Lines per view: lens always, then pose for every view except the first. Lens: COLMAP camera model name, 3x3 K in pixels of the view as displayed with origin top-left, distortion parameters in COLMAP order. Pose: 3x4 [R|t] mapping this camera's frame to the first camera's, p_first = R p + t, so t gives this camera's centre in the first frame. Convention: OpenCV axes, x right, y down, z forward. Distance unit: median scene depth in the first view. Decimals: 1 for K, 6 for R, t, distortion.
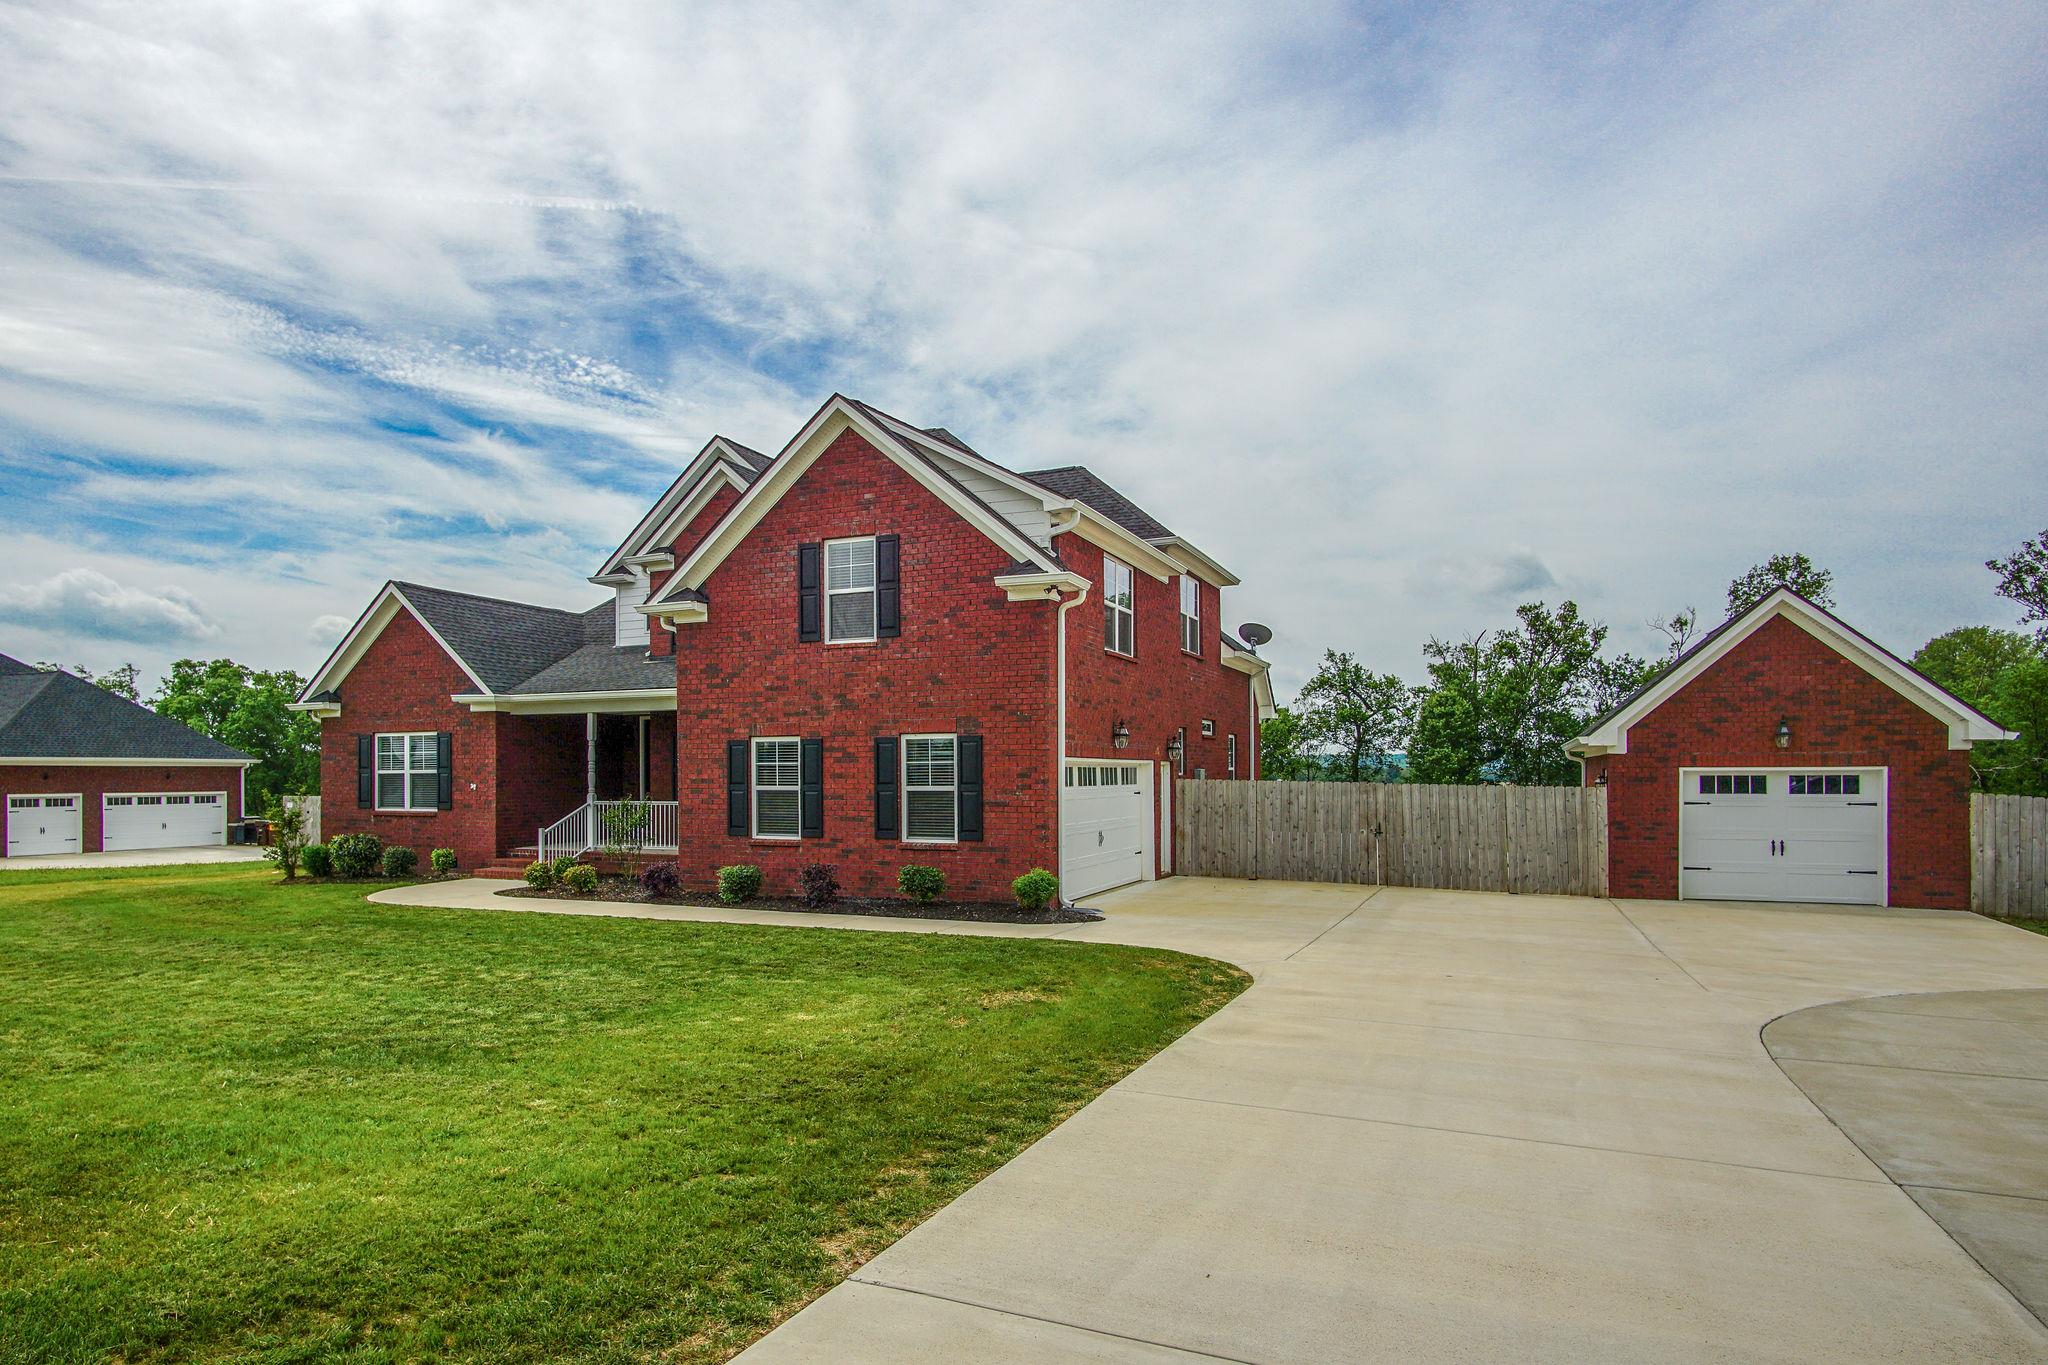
lens RADIAL K [[1165.0, 0, 1021.1], [0, 1165.0, 704.2], [0, 0, 1]] dist [-0.025775, -0.000001]
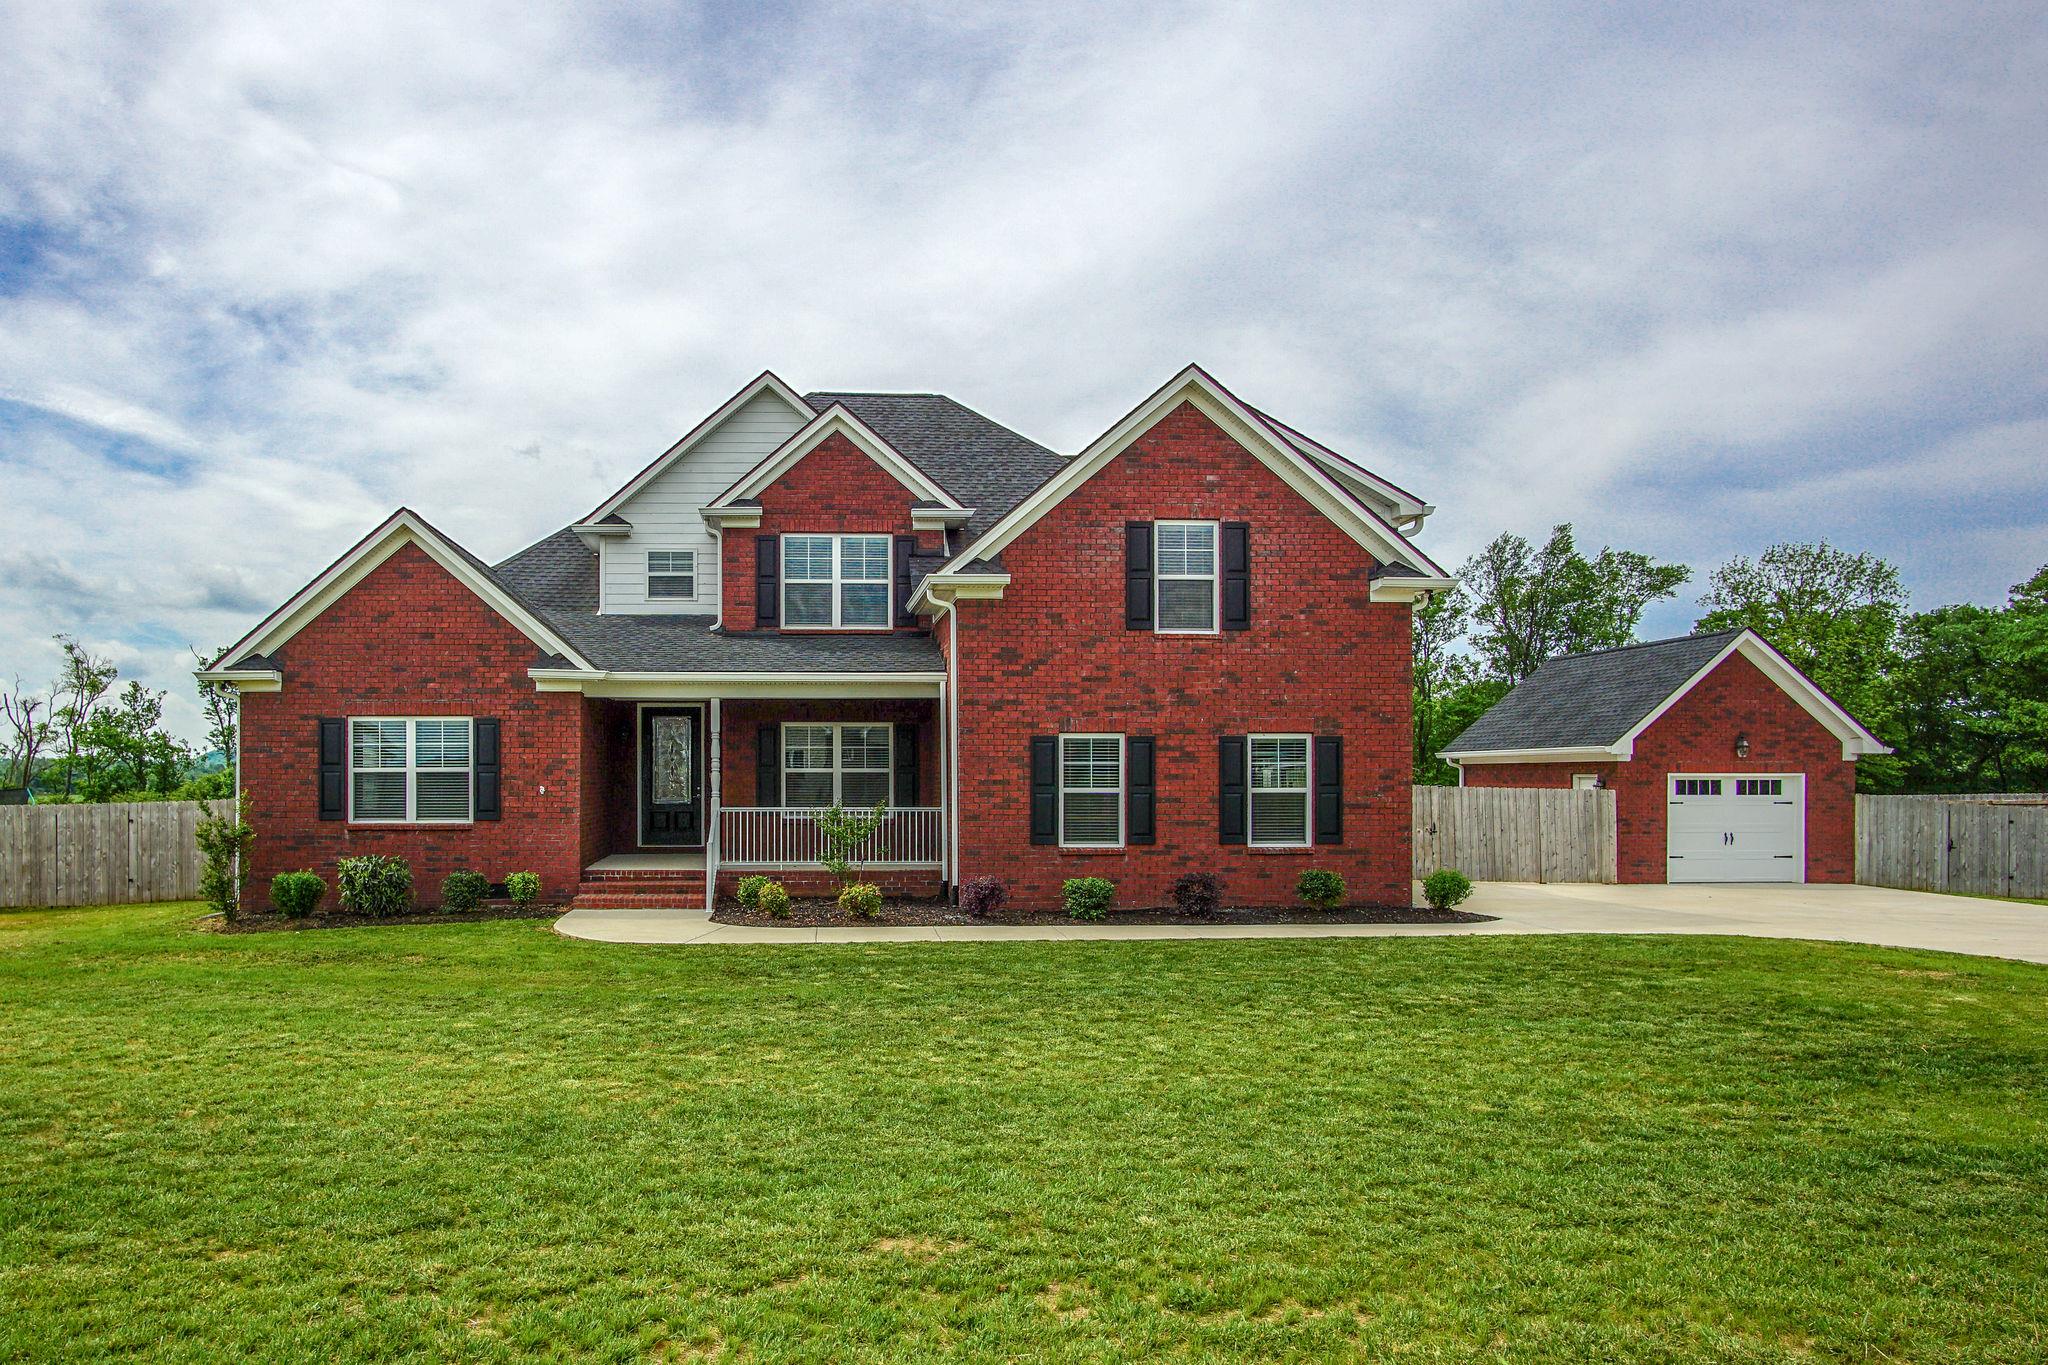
lens RADIAL K [[1242.9, 0, 882.2], [0, 1242.9, 690.0], [0, 0, 1]] dist [-0.020093, -0.000917]
pose [[0.902683, 0.034486, 0.428923, -0.771316], [-0.029543, 0.999398, -0.018178, 0.017041], [-0.429292, 0.003737, 0.903158, 0.206566]]
